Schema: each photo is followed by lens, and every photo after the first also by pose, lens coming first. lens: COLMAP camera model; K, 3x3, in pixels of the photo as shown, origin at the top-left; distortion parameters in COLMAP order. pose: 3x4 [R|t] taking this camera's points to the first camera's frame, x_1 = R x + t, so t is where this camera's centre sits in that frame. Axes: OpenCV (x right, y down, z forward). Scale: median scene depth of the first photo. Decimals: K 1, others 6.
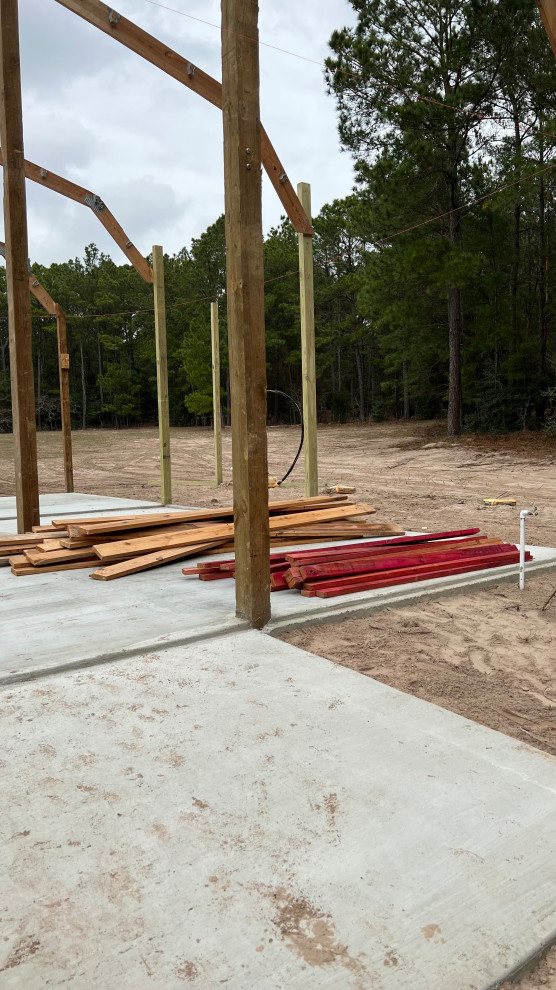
lens RADIAL K [[756.8, 0, 278.0], [0, 756.8, 495.0], [0, 0, 1]] dist [0.009146, 0.002570]
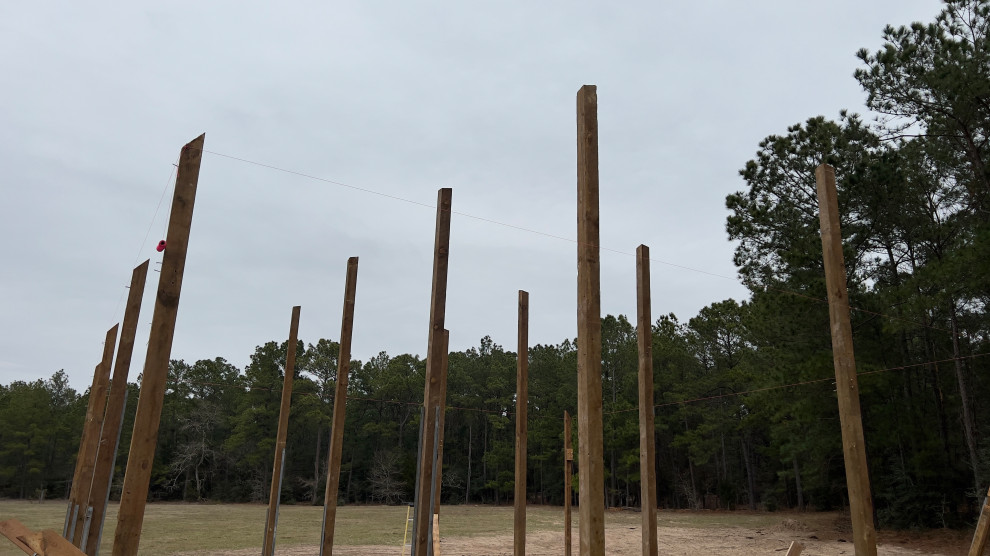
lens RADIAL K [[740.8, 0, 495.0], [0, 740.8, 278.0], [0, 0, 1]] dist [0.040493, -0.005653]
pose [[0.983543, -0.012451, -0.180245, -0.074846], [-0.056510, 0.926369, -0.372352, 0.011962], [0.171609, 0.376410, 0.910420, -0.135436]]
